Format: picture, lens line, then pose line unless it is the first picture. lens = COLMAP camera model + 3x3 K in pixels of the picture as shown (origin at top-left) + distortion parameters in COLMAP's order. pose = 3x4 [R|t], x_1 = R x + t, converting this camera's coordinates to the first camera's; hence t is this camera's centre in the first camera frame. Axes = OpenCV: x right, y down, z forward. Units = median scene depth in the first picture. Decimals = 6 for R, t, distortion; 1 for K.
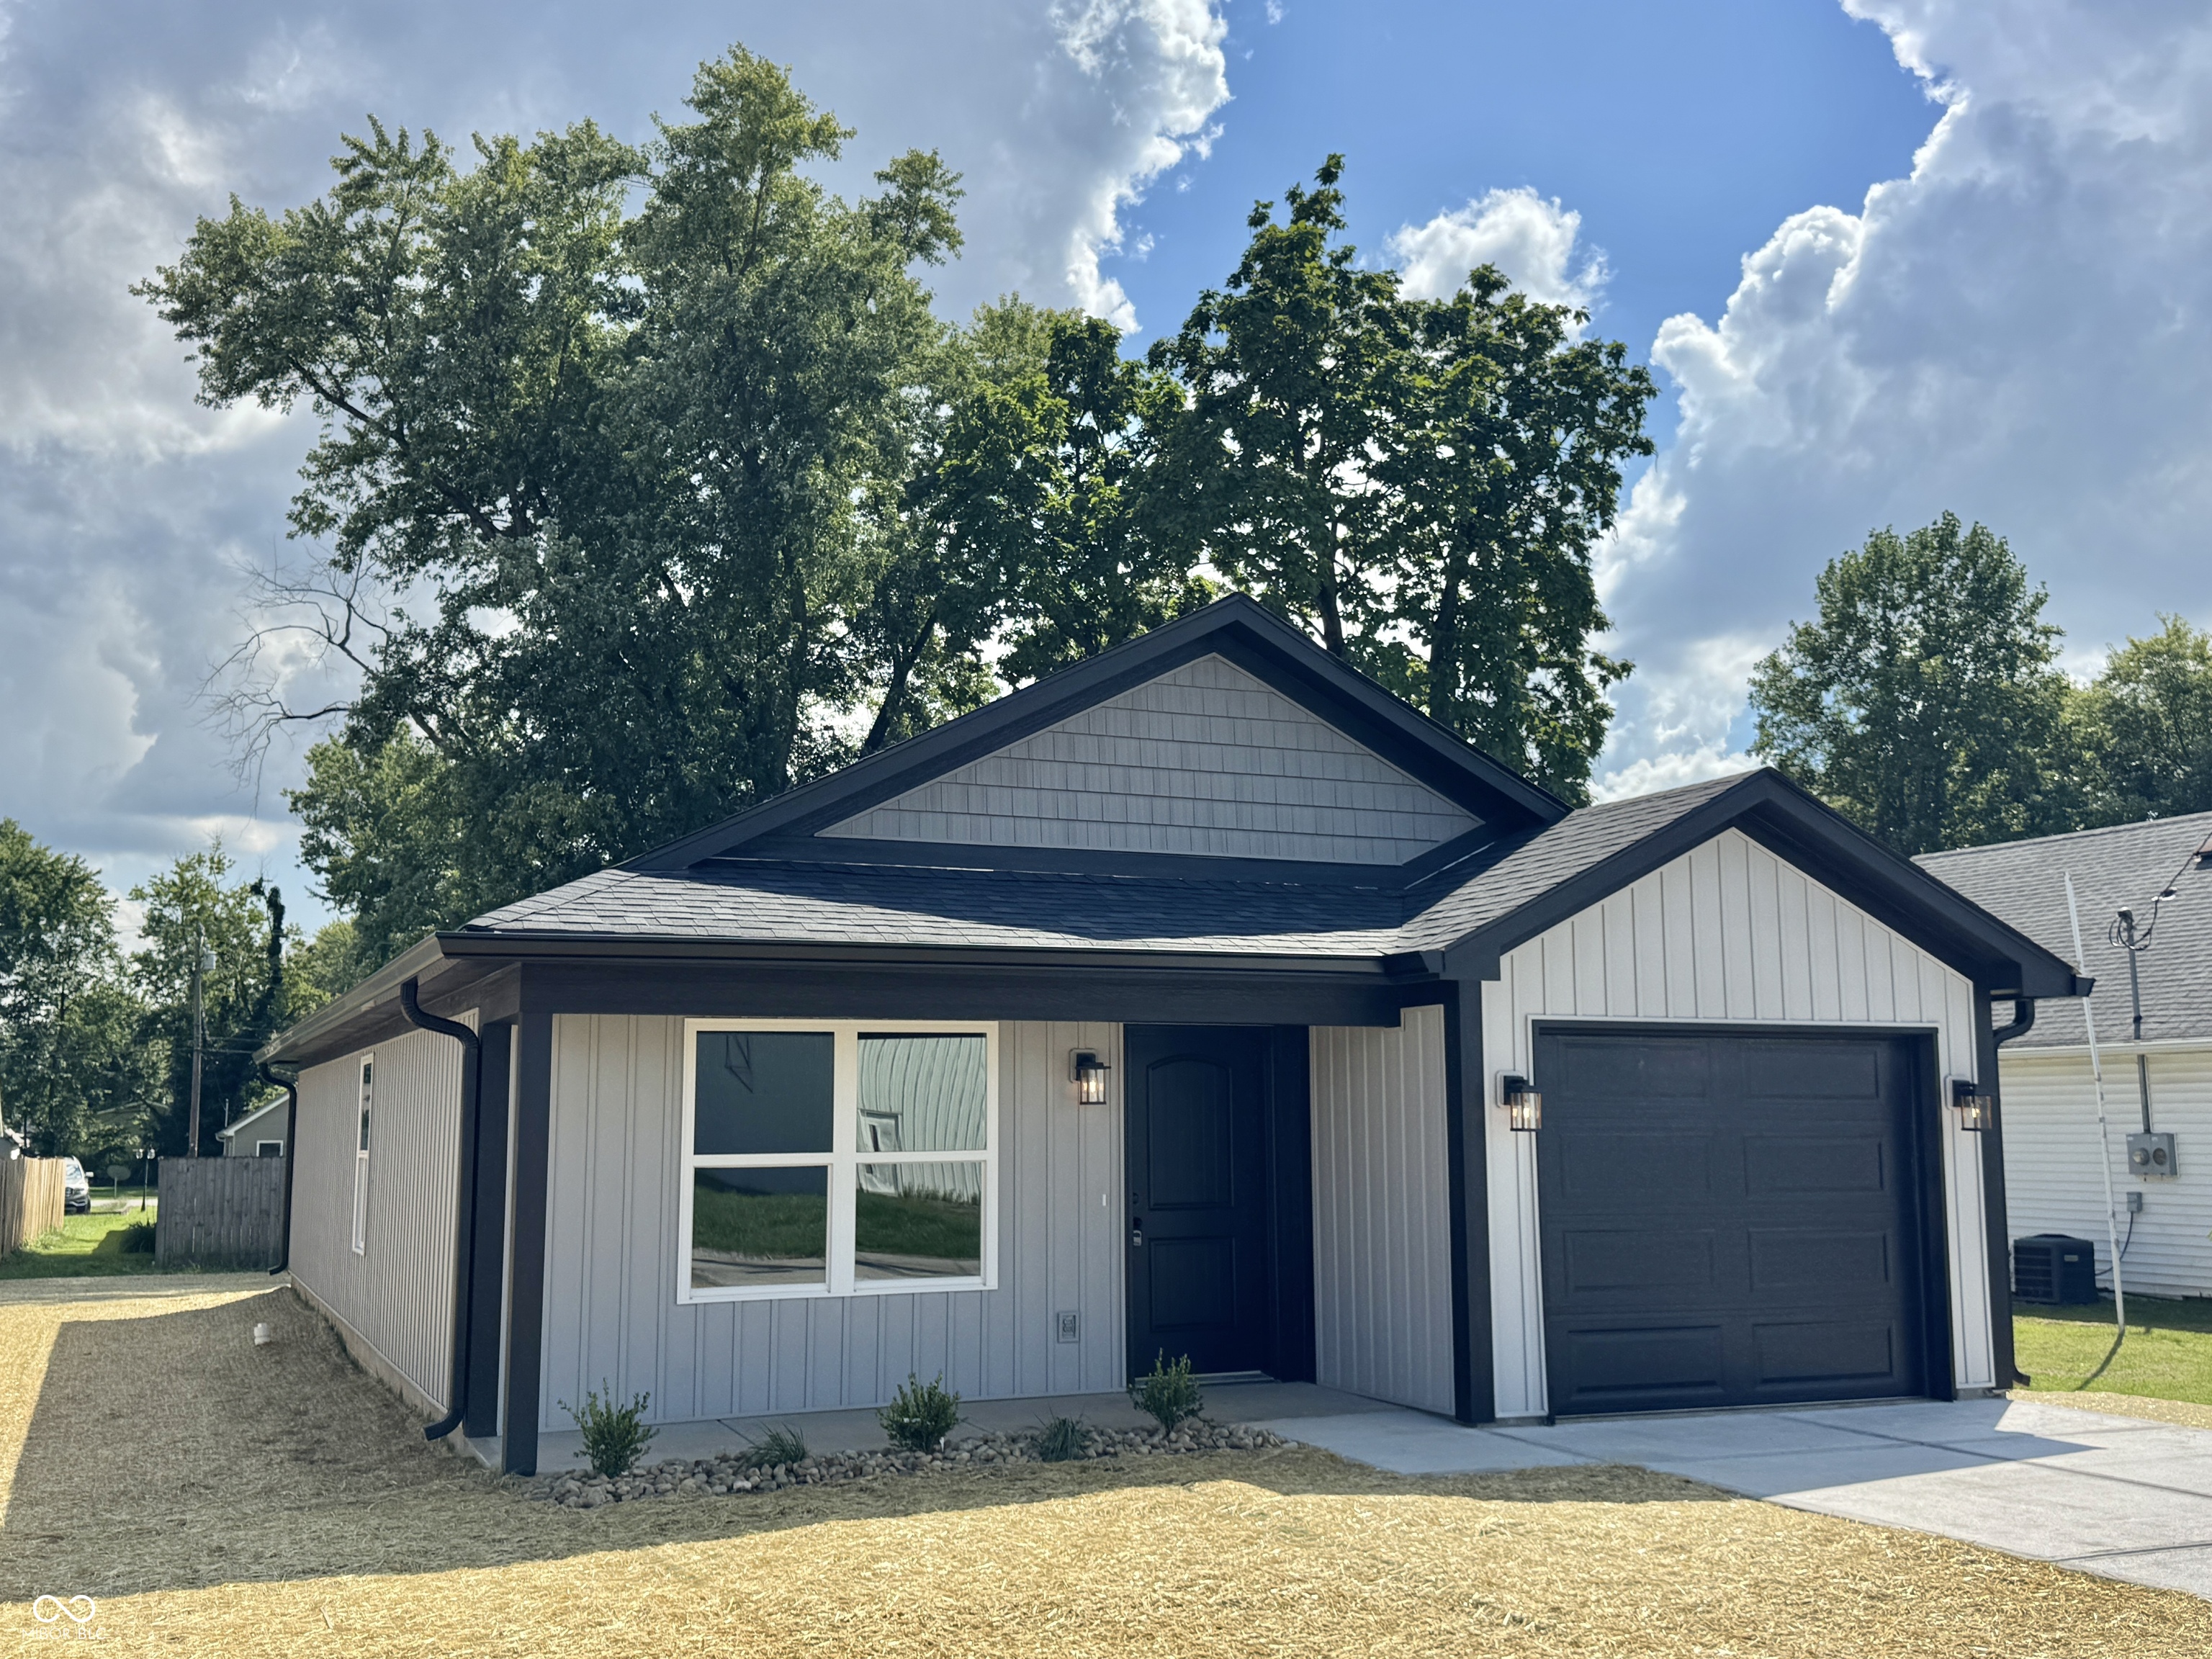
lens RADIAL K [[2233.1, 0, 1142.8], [0, 2233.1, 826.7], [0, 0, 1]] dist [0.204725, -0.643265]
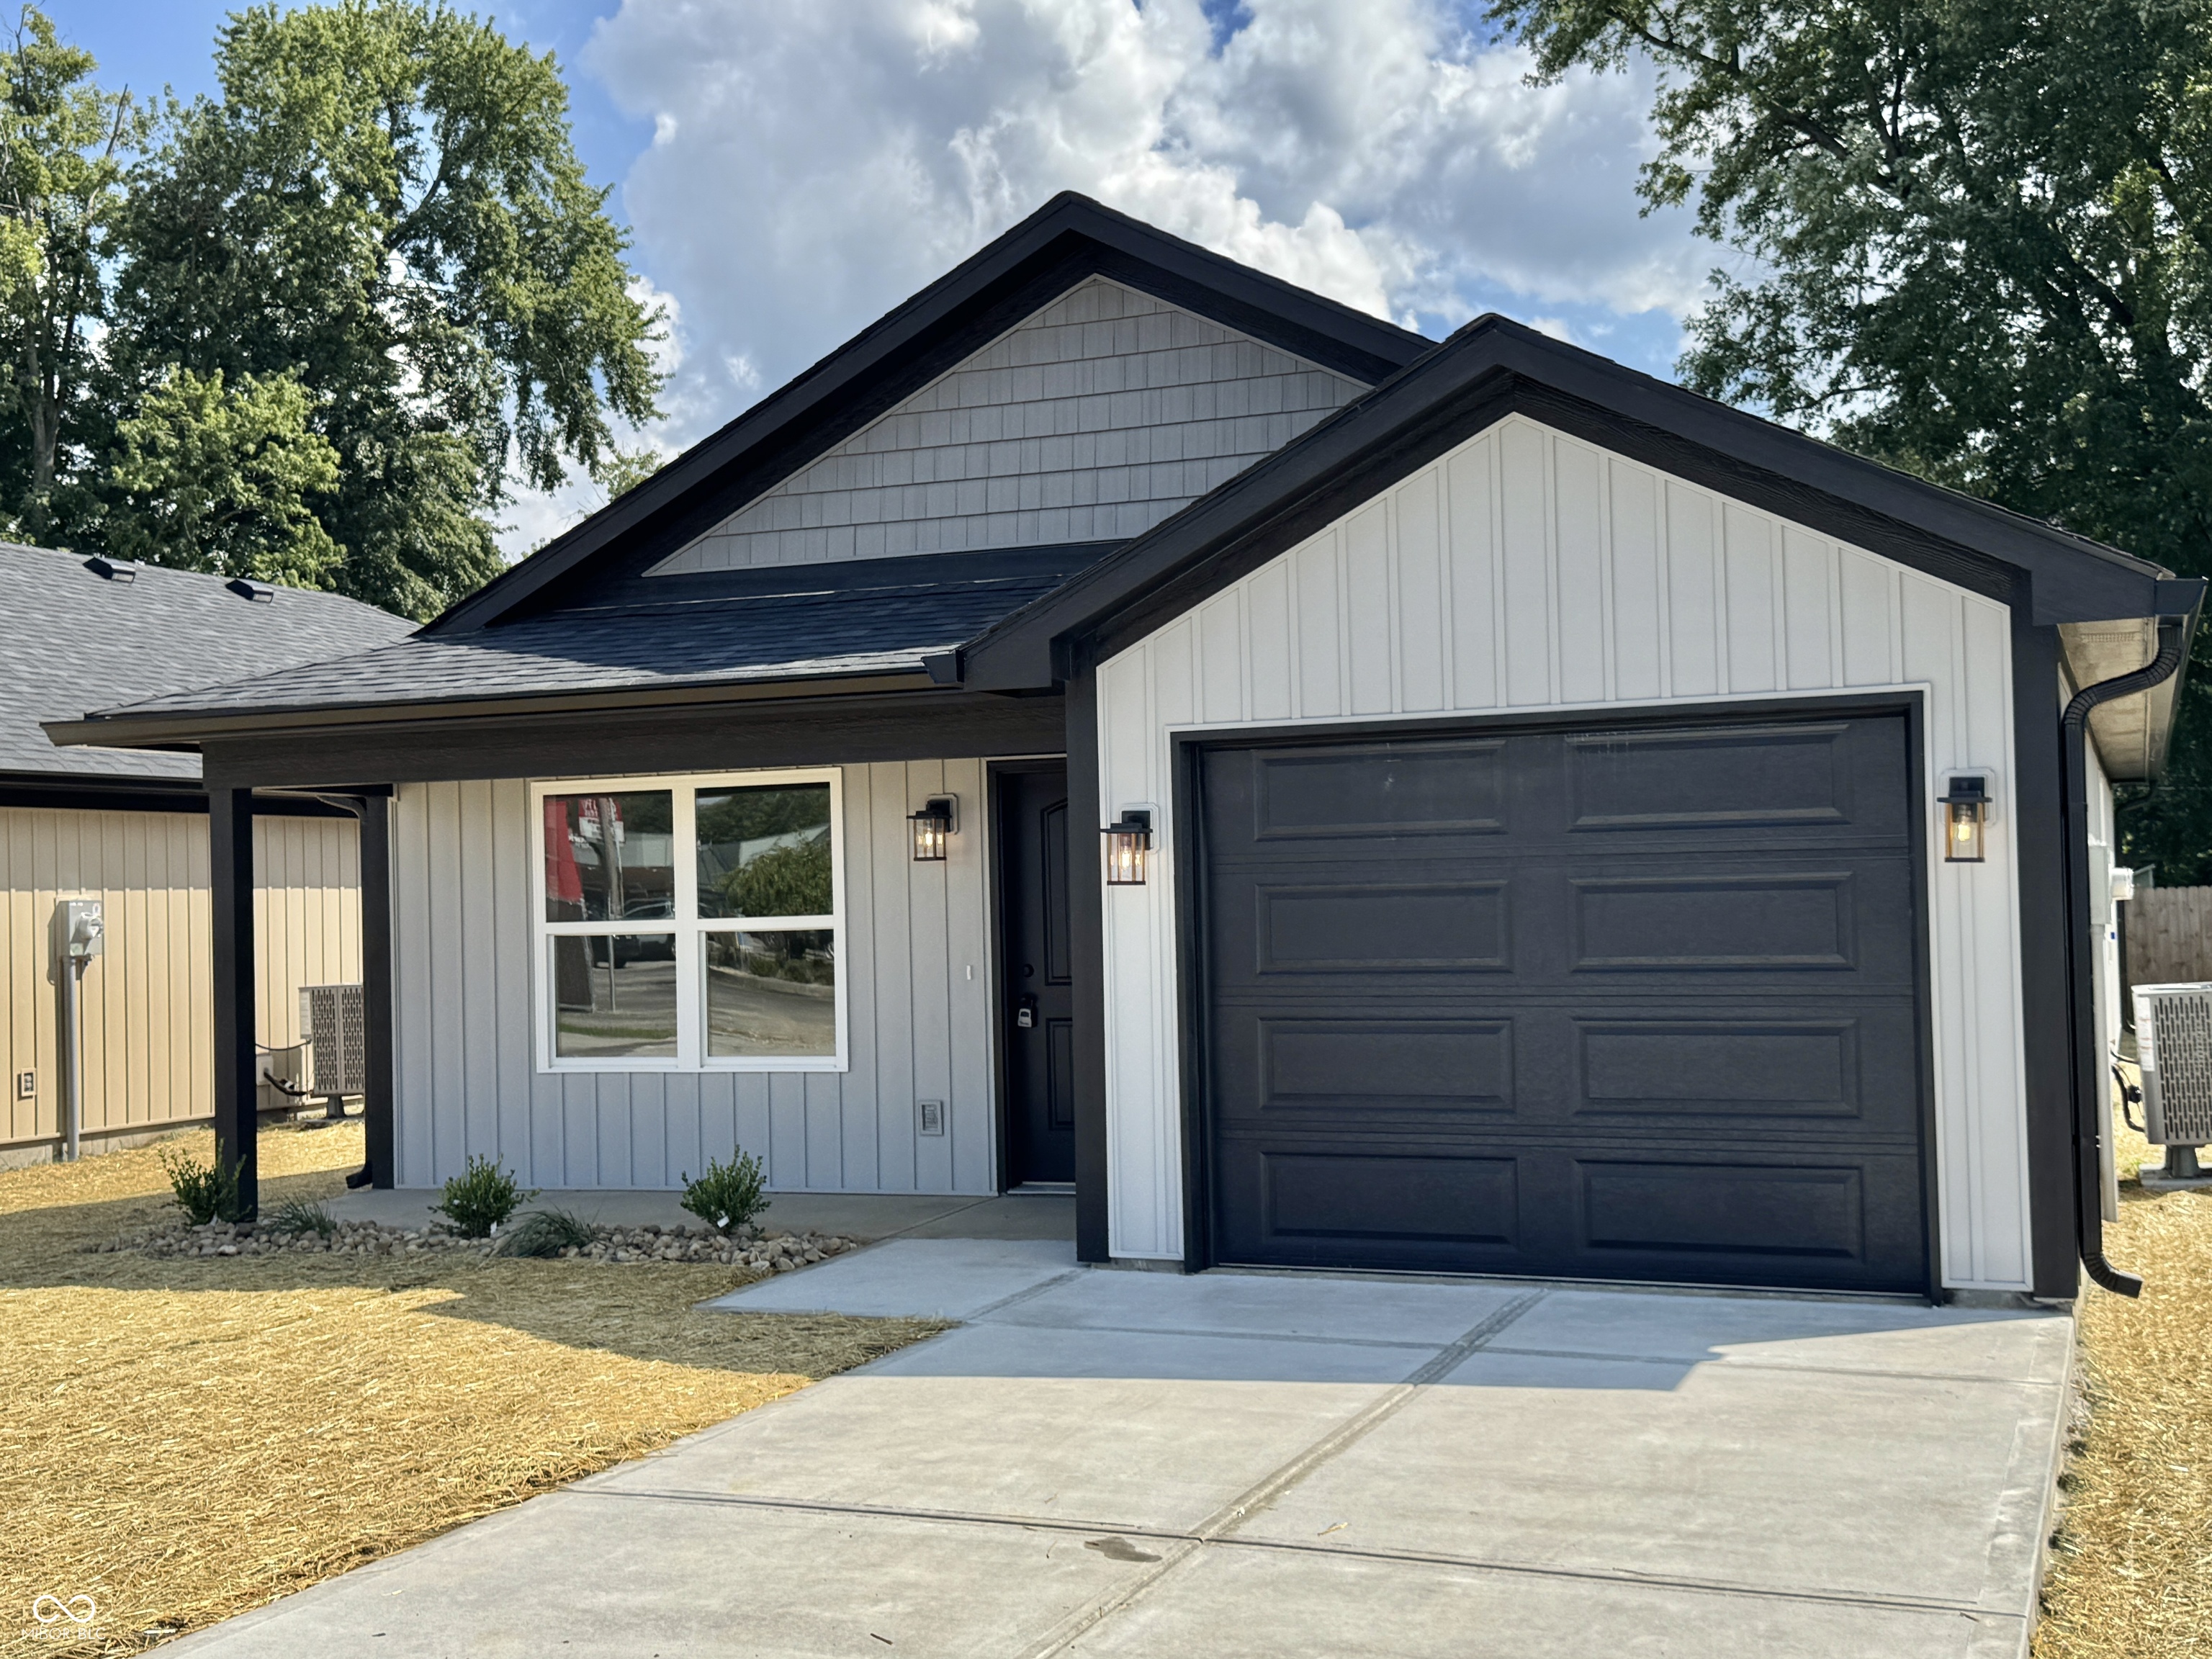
lens RADIAL K [[2603.1, 0, 1106.0], [0, 2603.1, 829.5], [0, 0, 1]] dist [0.108521, 0.008800]
pose [[0.691970, -0.032234, -0.721207, 0.701445], [0.117851, 0.990645, 0.068797, 0.051723], [0.712242, -0.132600, 0.689295, 0.366276]]
